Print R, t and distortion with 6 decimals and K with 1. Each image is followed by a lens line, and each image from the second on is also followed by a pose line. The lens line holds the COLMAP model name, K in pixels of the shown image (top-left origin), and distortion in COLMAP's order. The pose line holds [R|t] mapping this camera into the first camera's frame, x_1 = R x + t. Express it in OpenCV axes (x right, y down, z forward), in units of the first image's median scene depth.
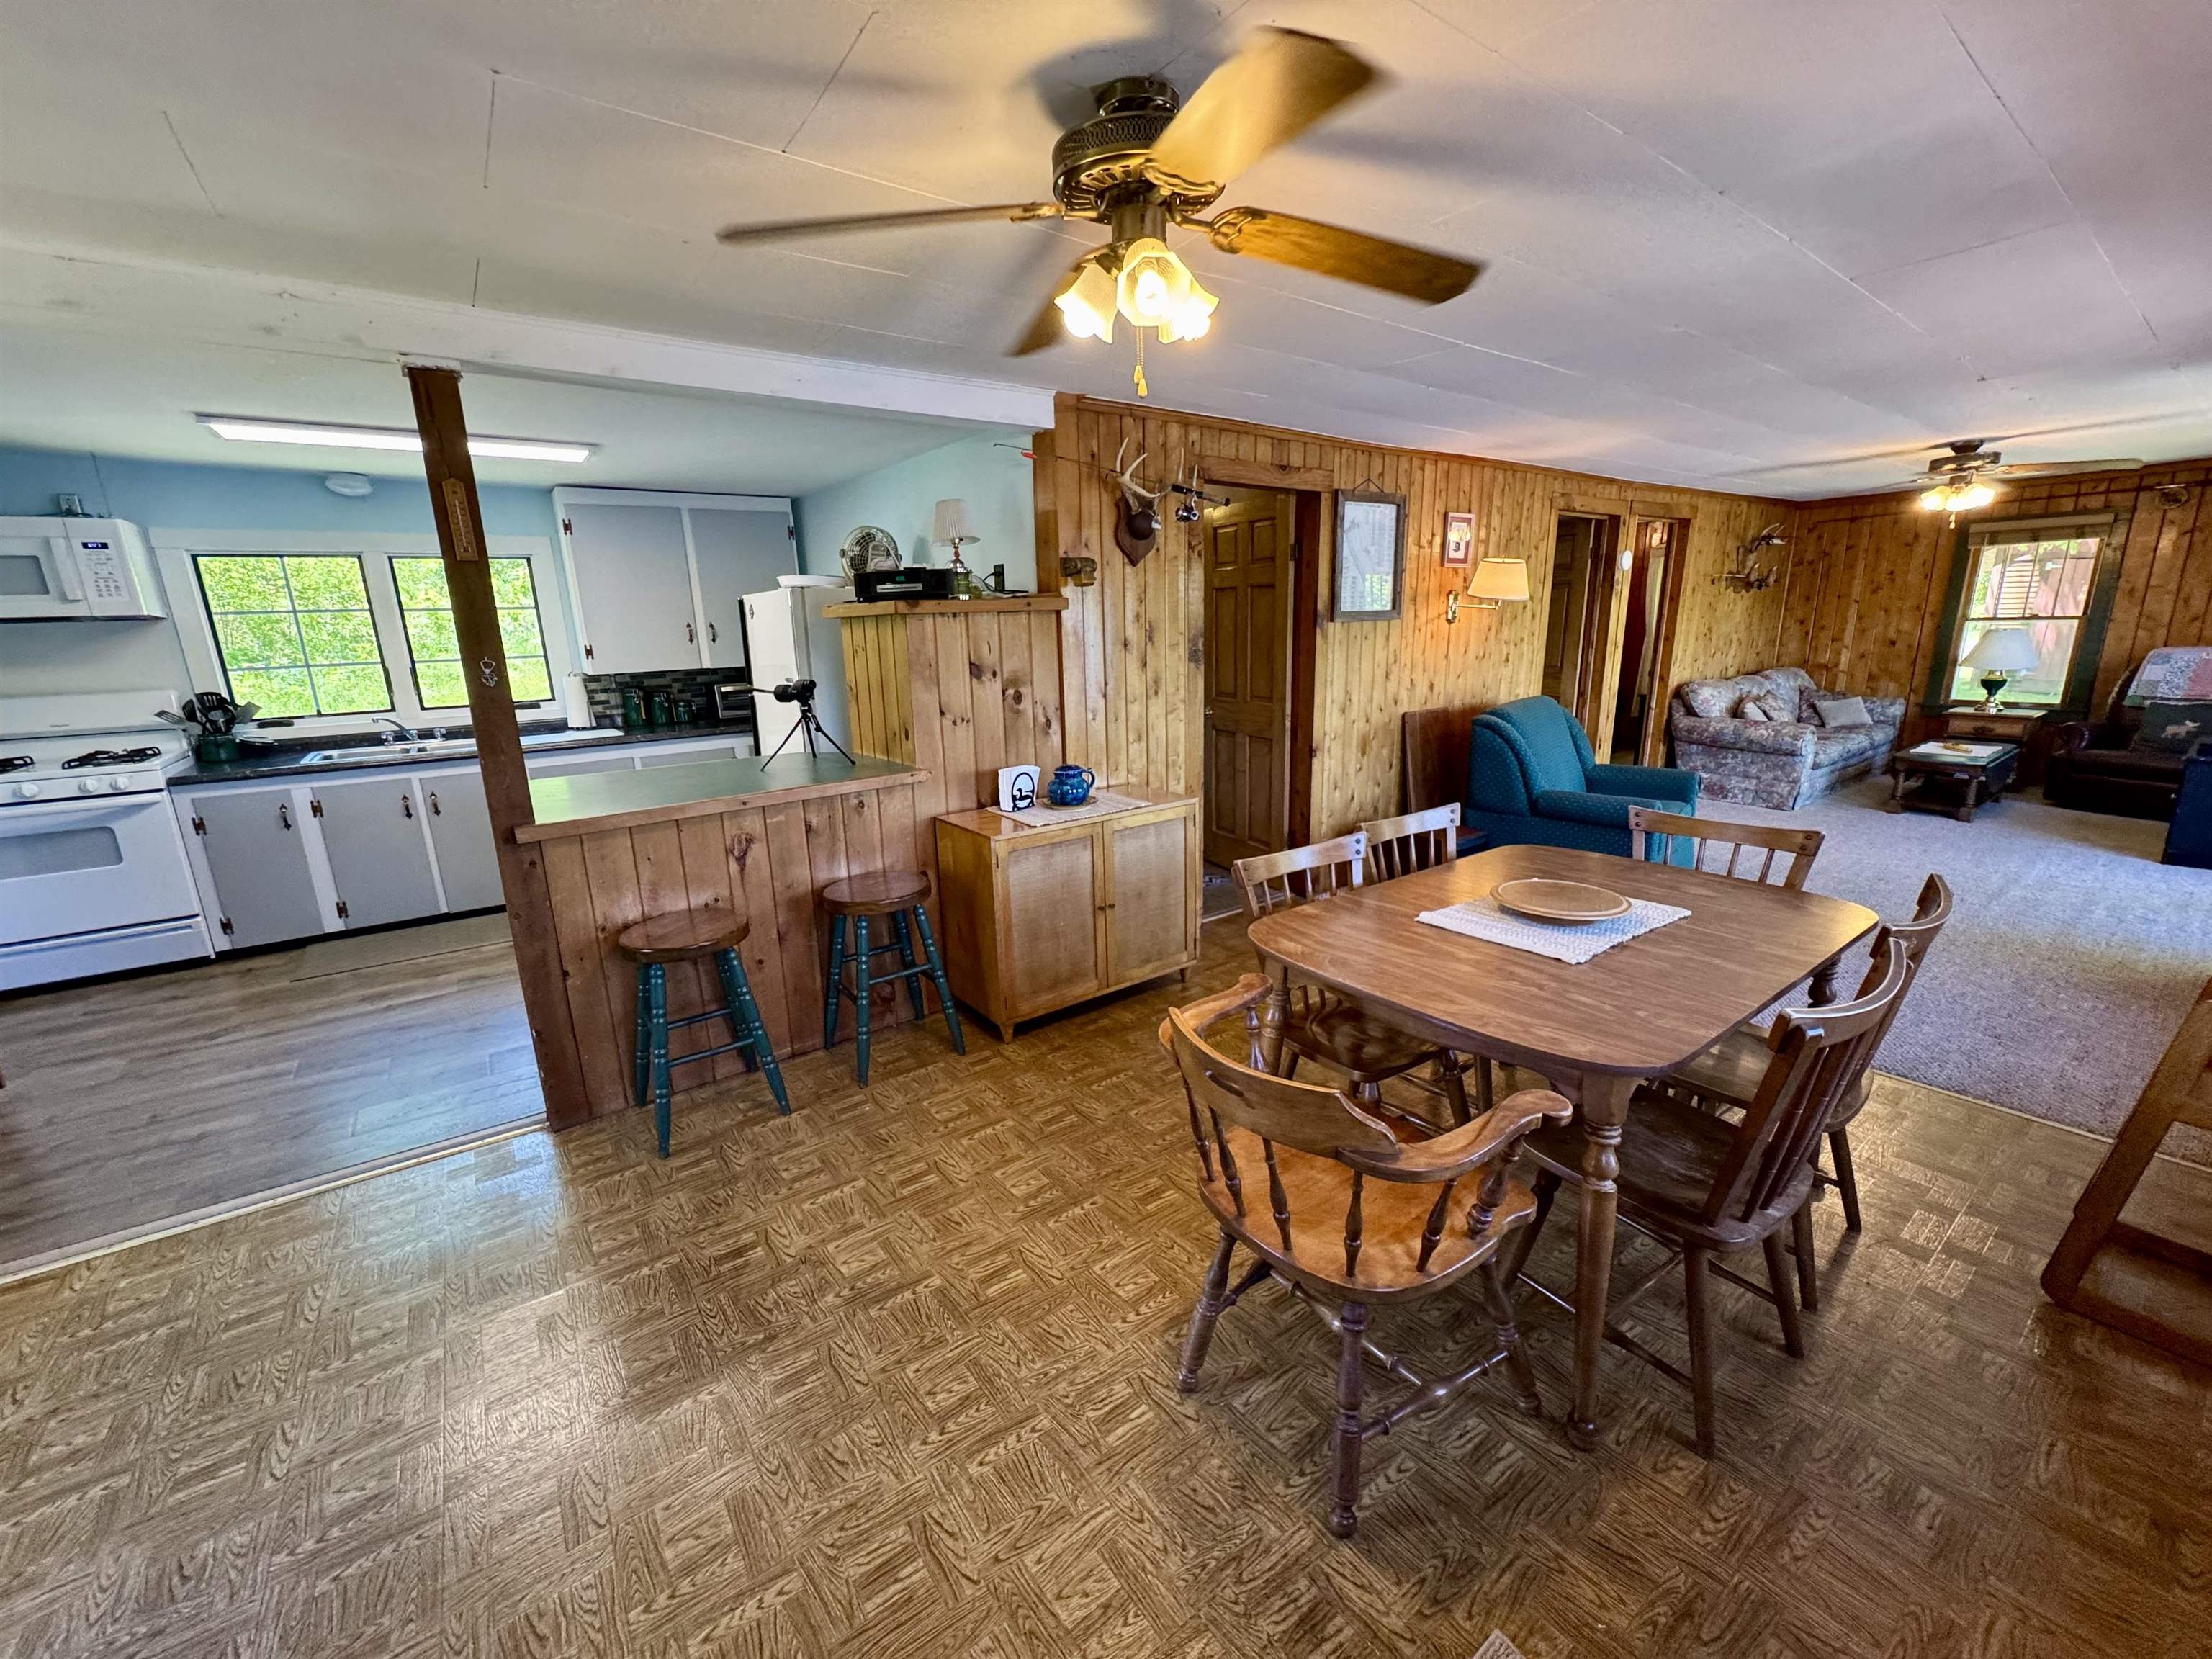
lens RADIAL K [[880.5, 0, 1104.0], [0, 880.5, 832.6], [0, 0, 1]] dist [-0.002886, -0.000729]
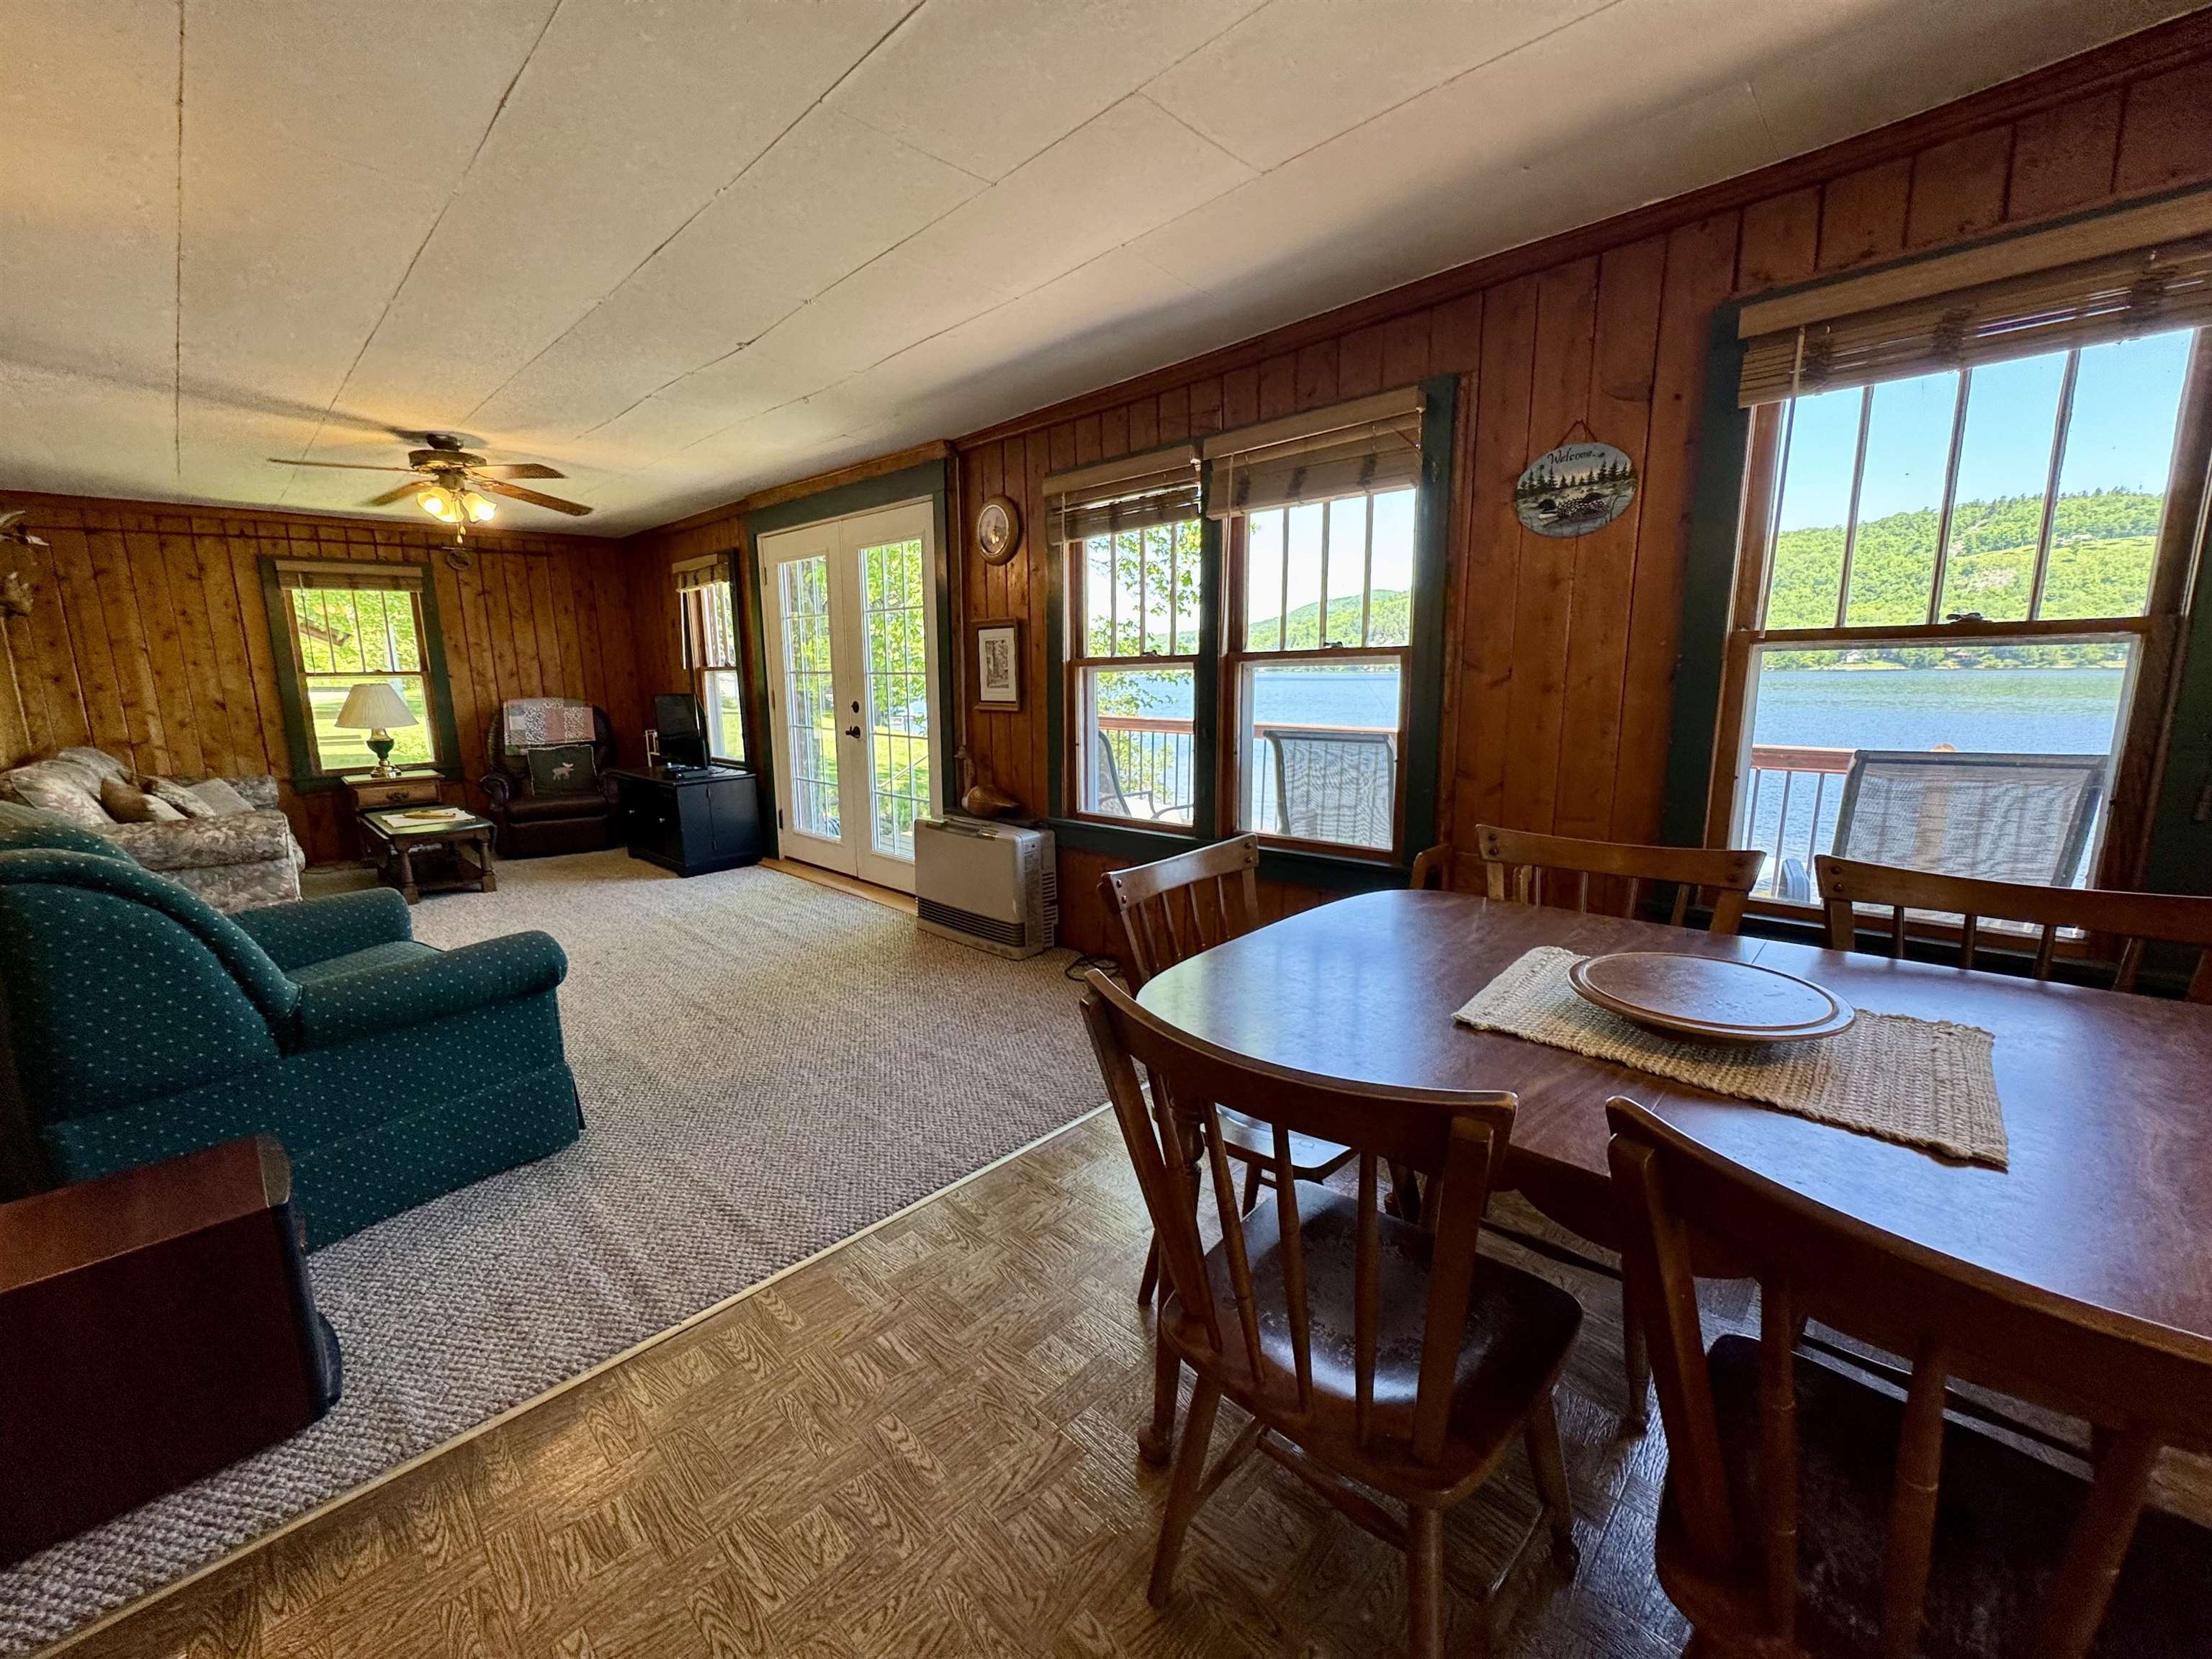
lens RADIAL K [[880.5, 0, 1106.9], [0, 880.5, 827.3], [0, 0, 1]] dist [-0.002886, -0.000729]
pose [[-0.179557, -0.137949, 0.974027, 0.016296], [0.249170, 0.951455, 0.180685, -0.070307], [-0.951669, 0.275142, -0.136468, 0.455515]]
